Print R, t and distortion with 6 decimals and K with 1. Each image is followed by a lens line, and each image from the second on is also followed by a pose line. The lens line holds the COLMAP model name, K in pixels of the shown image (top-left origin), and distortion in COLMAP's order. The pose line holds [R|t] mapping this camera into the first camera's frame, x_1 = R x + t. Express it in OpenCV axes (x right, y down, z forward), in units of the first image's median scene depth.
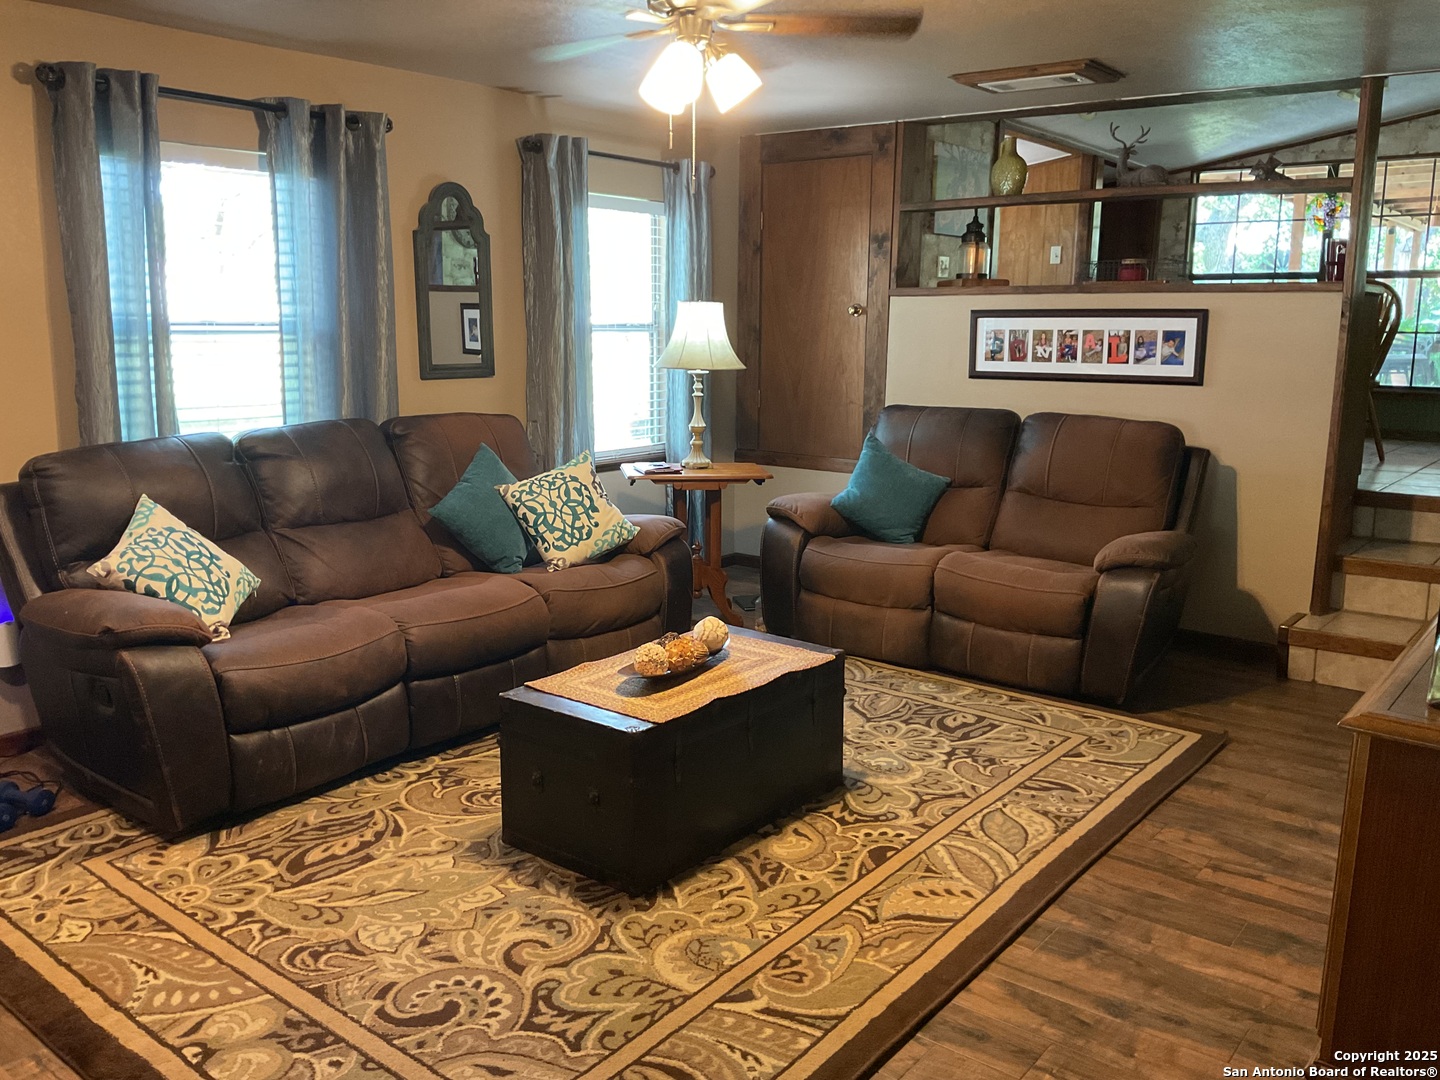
lens RADIAL K [[1178.3, 0, 720.0], [0, 1178.3, 540.0], [0, 0, 1]] dist [0.124835, -0.218655]
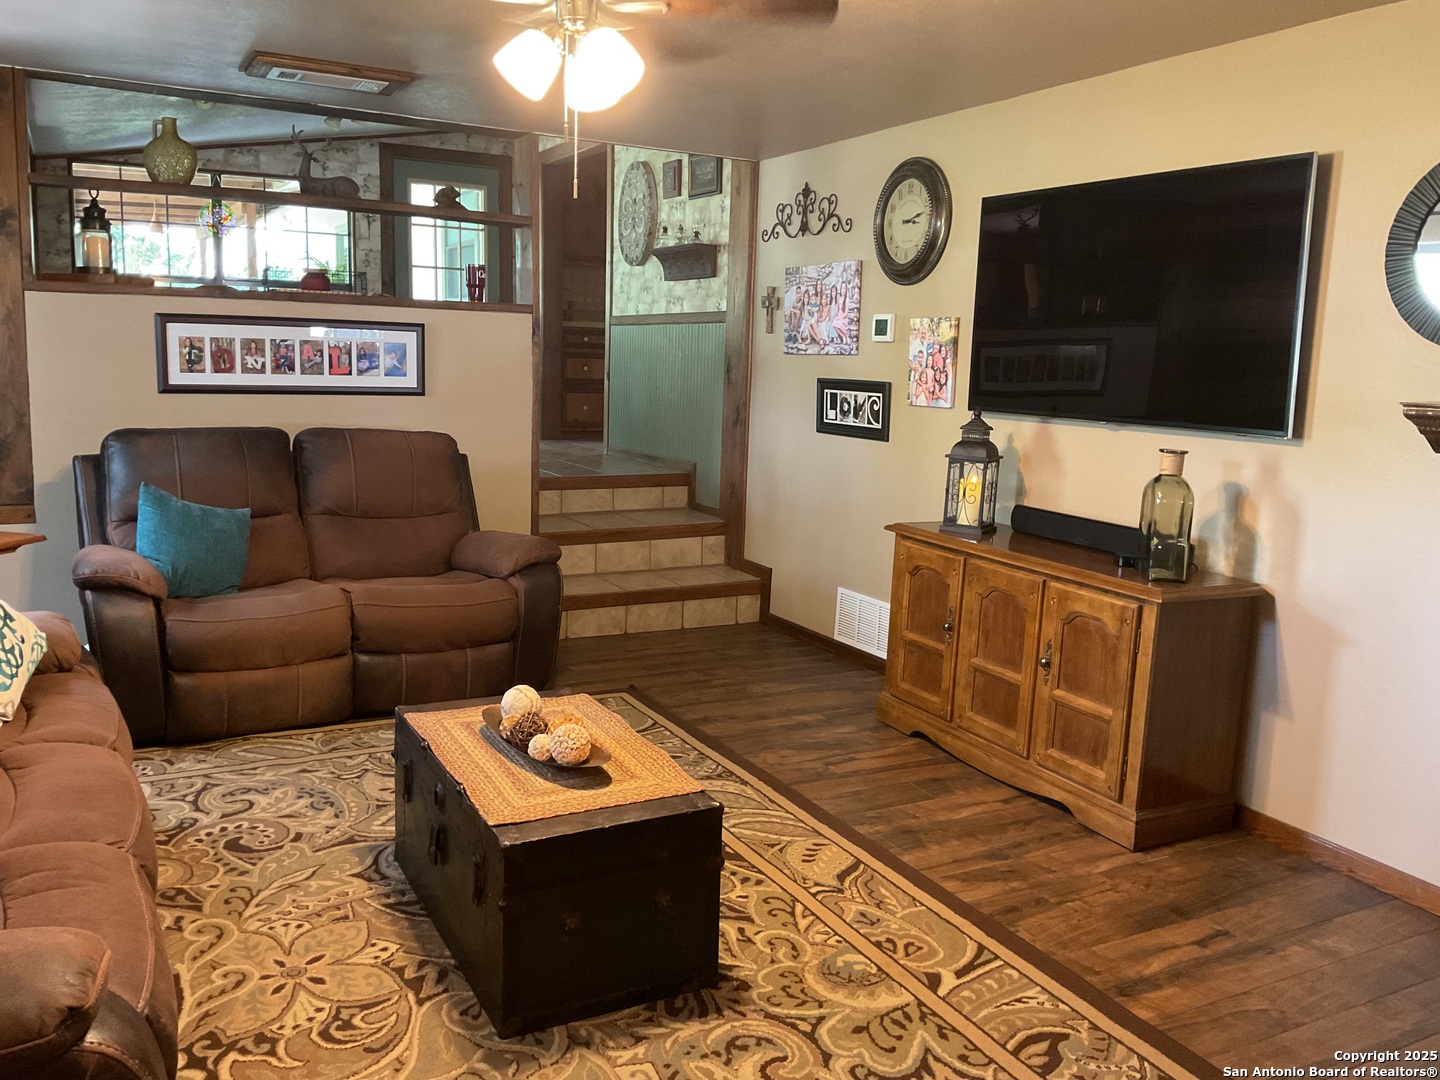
lens RADIAL K [[1178.3, 0, 720.0], [0, 1178.3, 540.0], [0, 0, 1]] dist [0.124835, -0.218655]
pose [[0.405007, -0.145812, 0.902612, -0.515382], [0.139644, 0.985484, 0.096540, -0.074285], [-0.903587, 0.086945, 0.419490, 0.360359]]
